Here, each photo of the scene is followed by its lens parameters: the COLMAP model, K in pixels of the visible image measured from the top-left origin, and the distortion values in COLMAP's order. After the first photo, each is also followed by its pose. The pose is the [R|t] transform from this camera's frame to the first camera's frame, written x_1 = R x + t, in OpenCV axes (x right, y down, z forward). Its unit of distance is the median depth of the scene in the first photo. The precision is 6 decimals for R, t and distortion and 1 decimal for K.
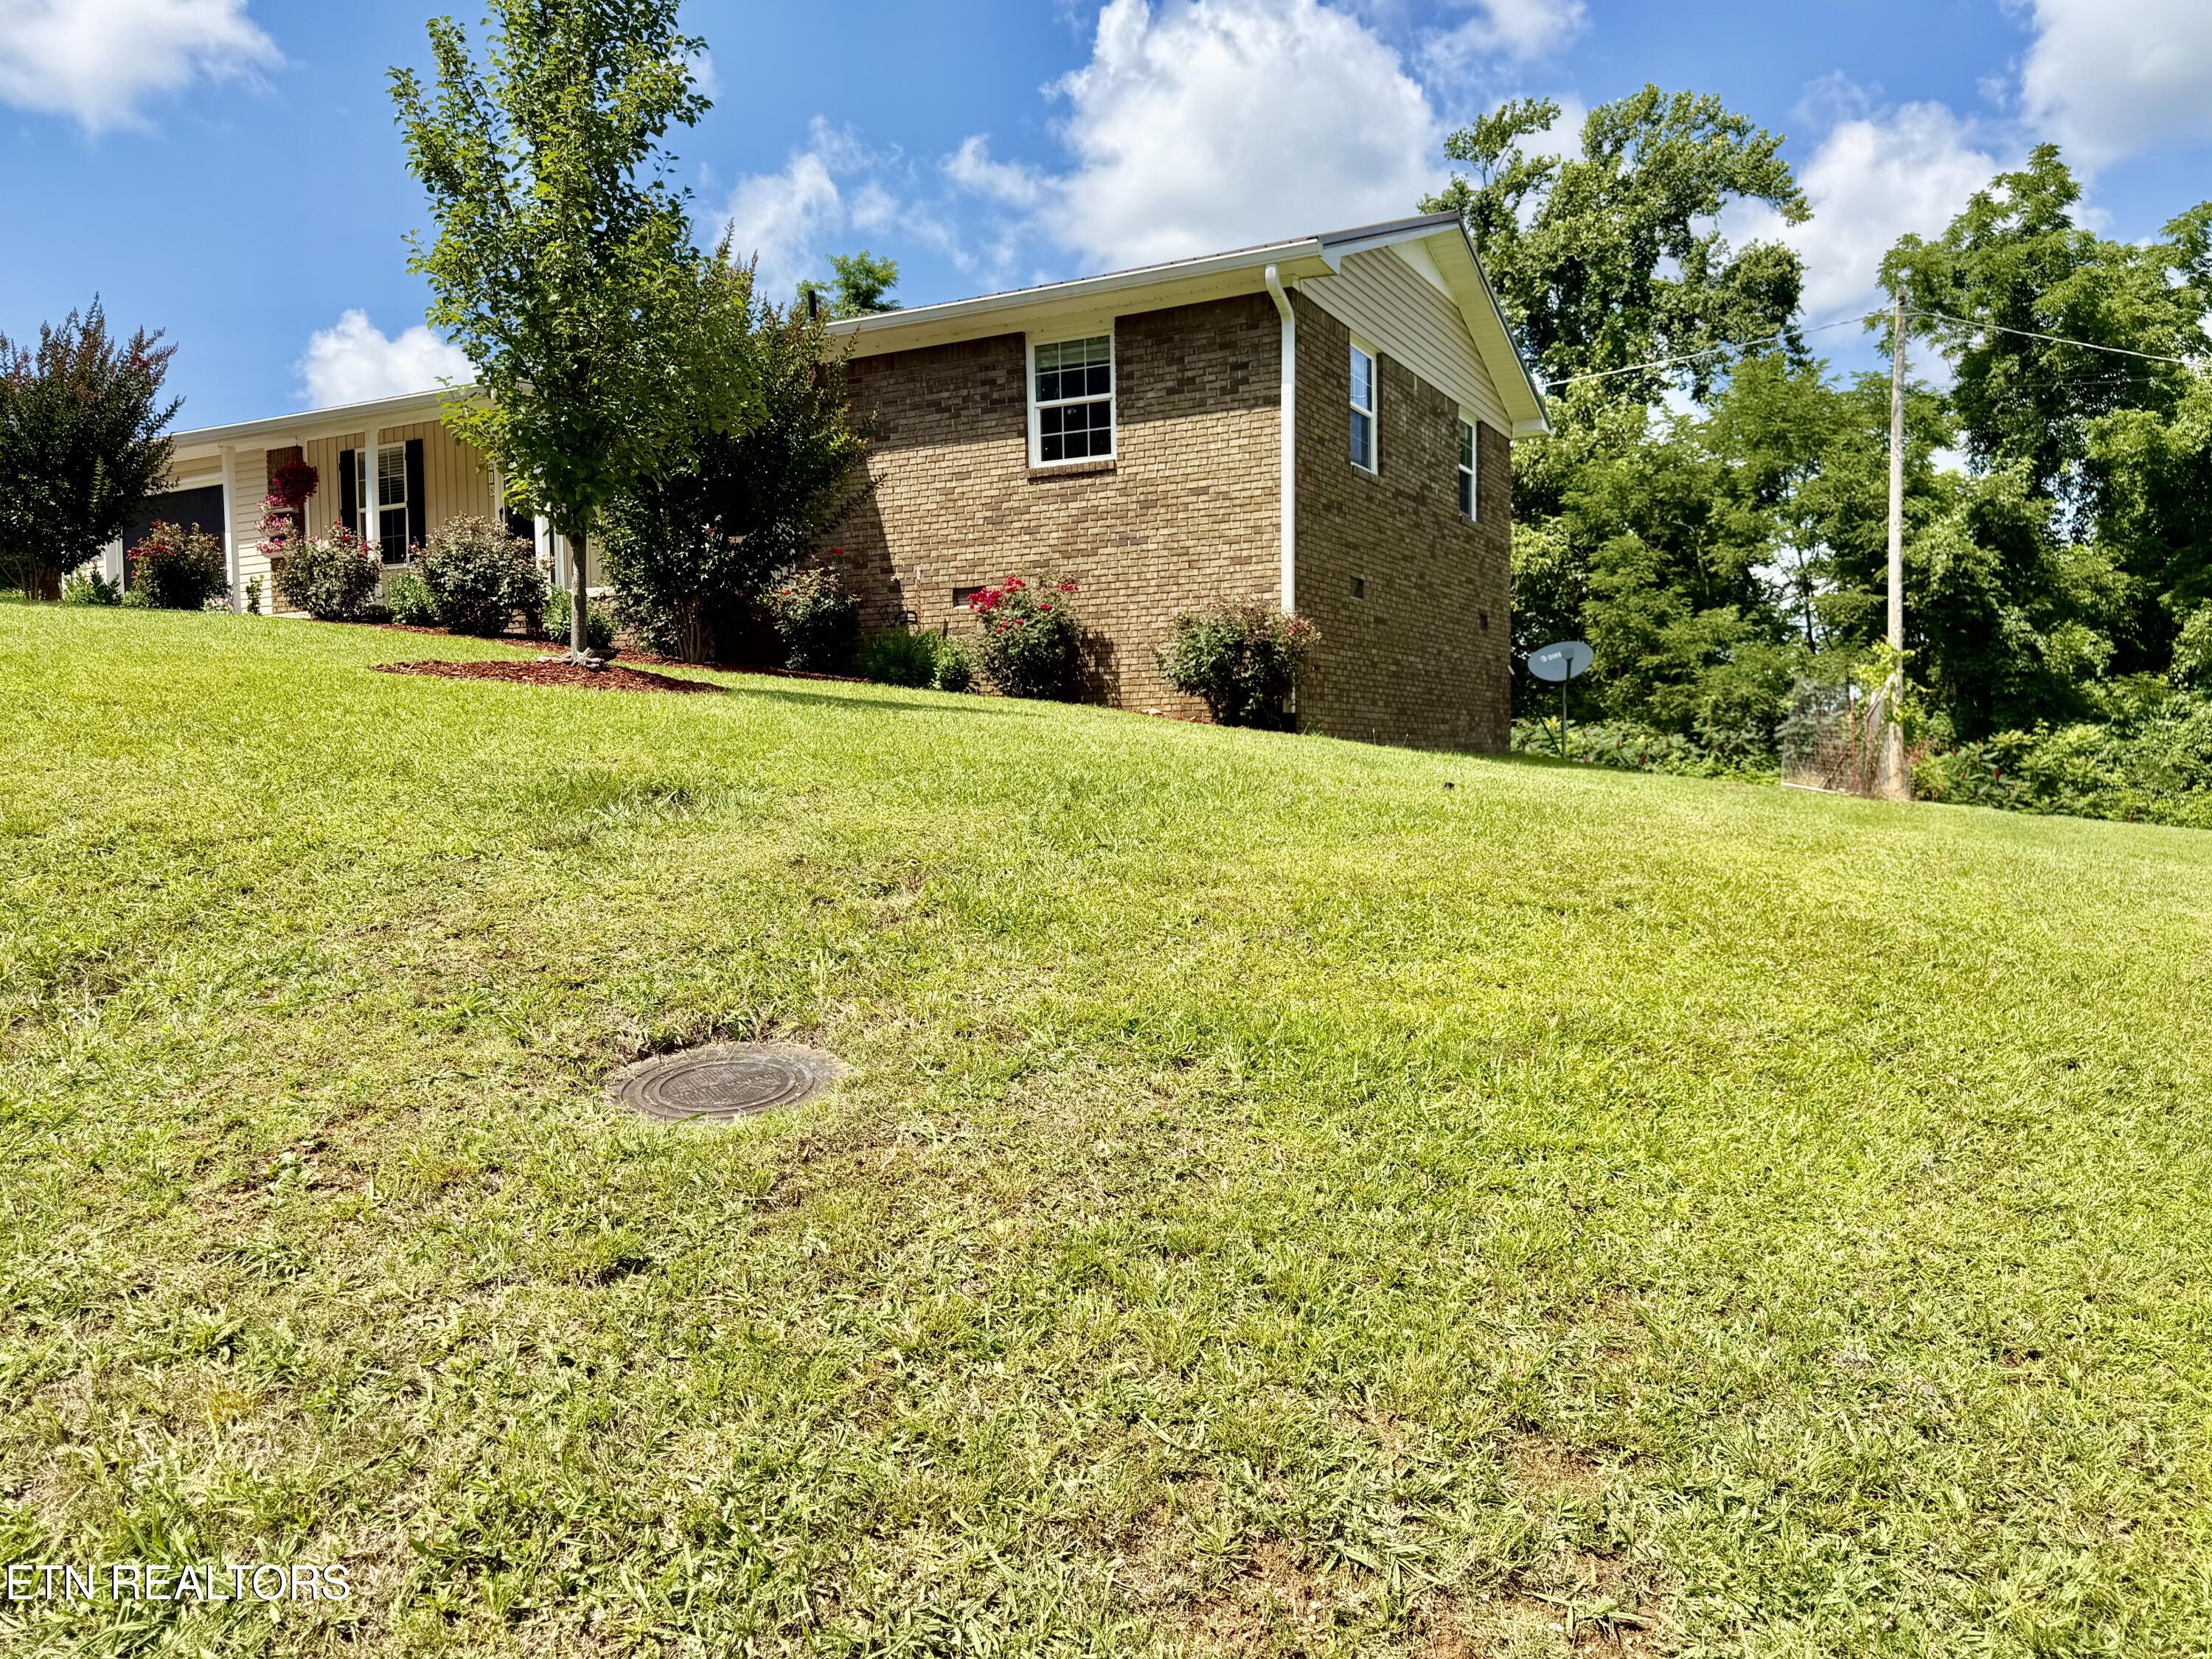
lens RADIAL K [[1696.1, 0, 1106.0], [0, 1696.1, 829.5], [0, 0, 1]] dist [0.059562, -0.053590]
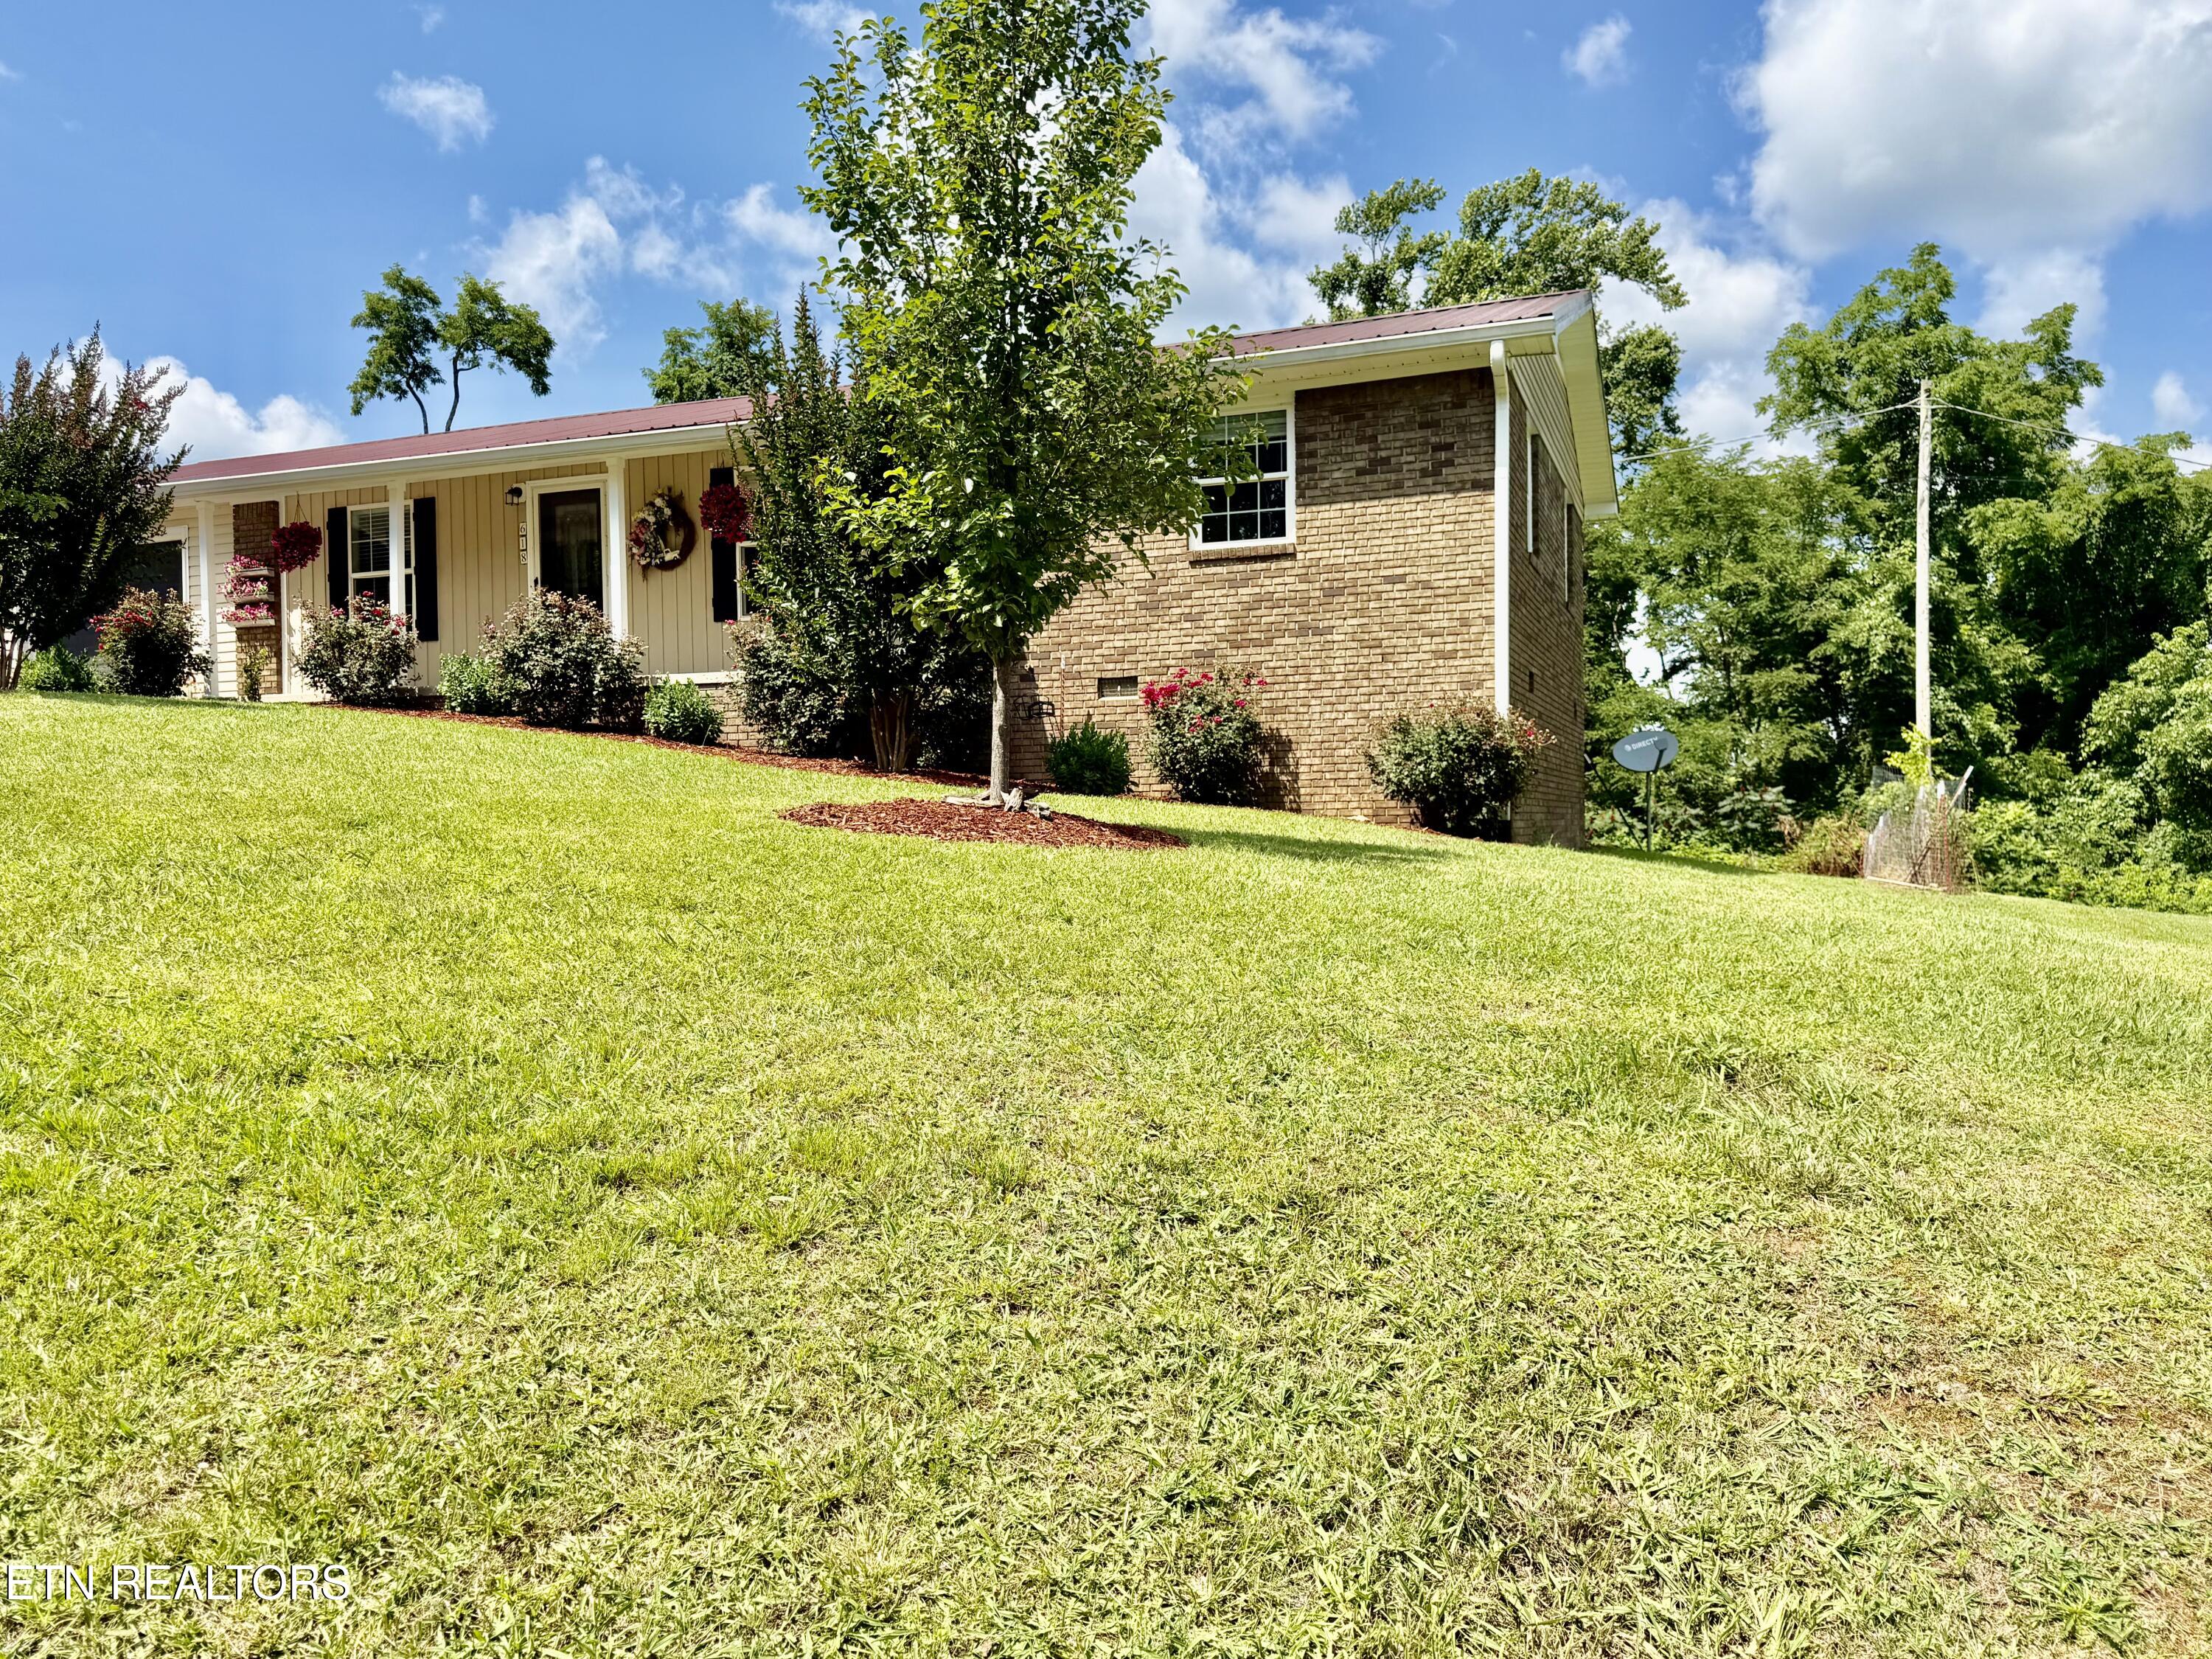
lens RADIAL K [[1696.1, 0, 1106.0], [0, 1696.1, 829.5], [0, 0, 1]] dist [0.059562, -0.053590]
pose [[0.991845, -0.001573, 0.127442, -0.158391], [0.005459, 0.999531, -0.030148, -0.026001], [-0.127335, 0.030598, 0.991388, 0.077085]]
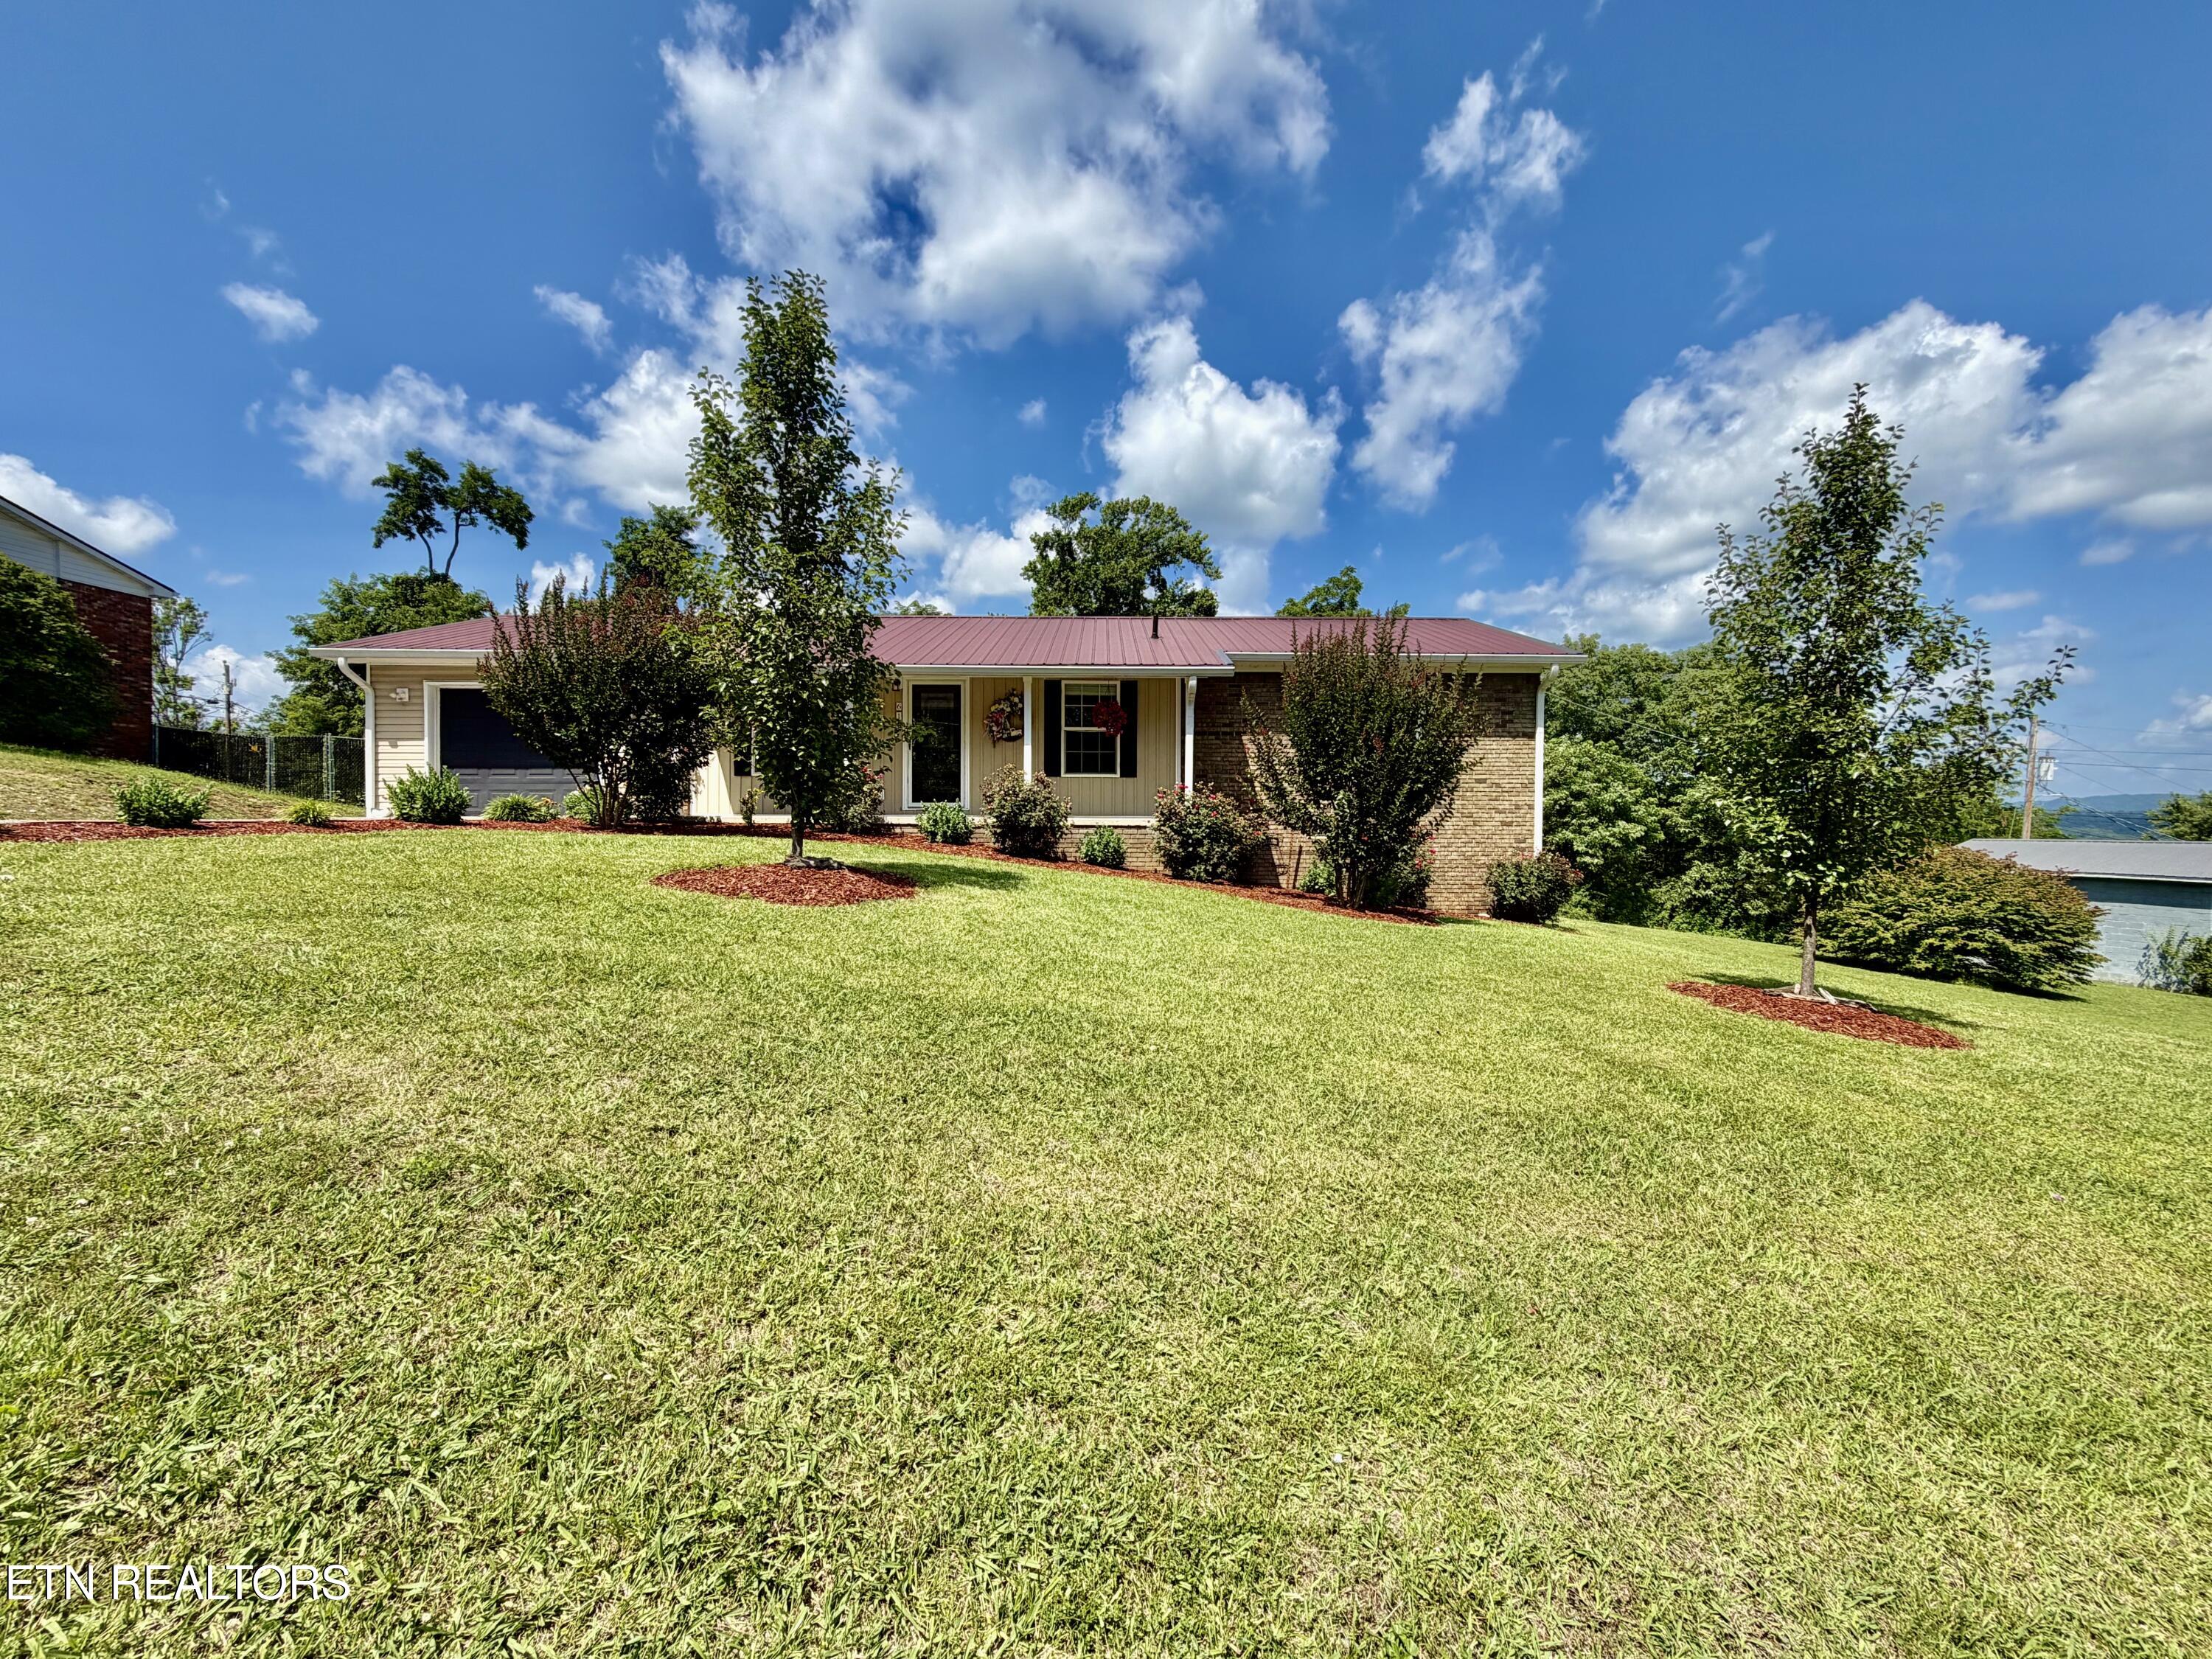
lens RADIAL K [[928.5, 0, 1106.0], [0, 928.5, 829.5], [0, 0, 1]] dist [-0.001108, -0.000430]
pose [[0.879520, 0.011600, 0.475721, -0.517998], [-0.003429, 0.999831, -0.018042, -0.095700], [-0.475850, 0.014237, 0.879411, 0.261503]]
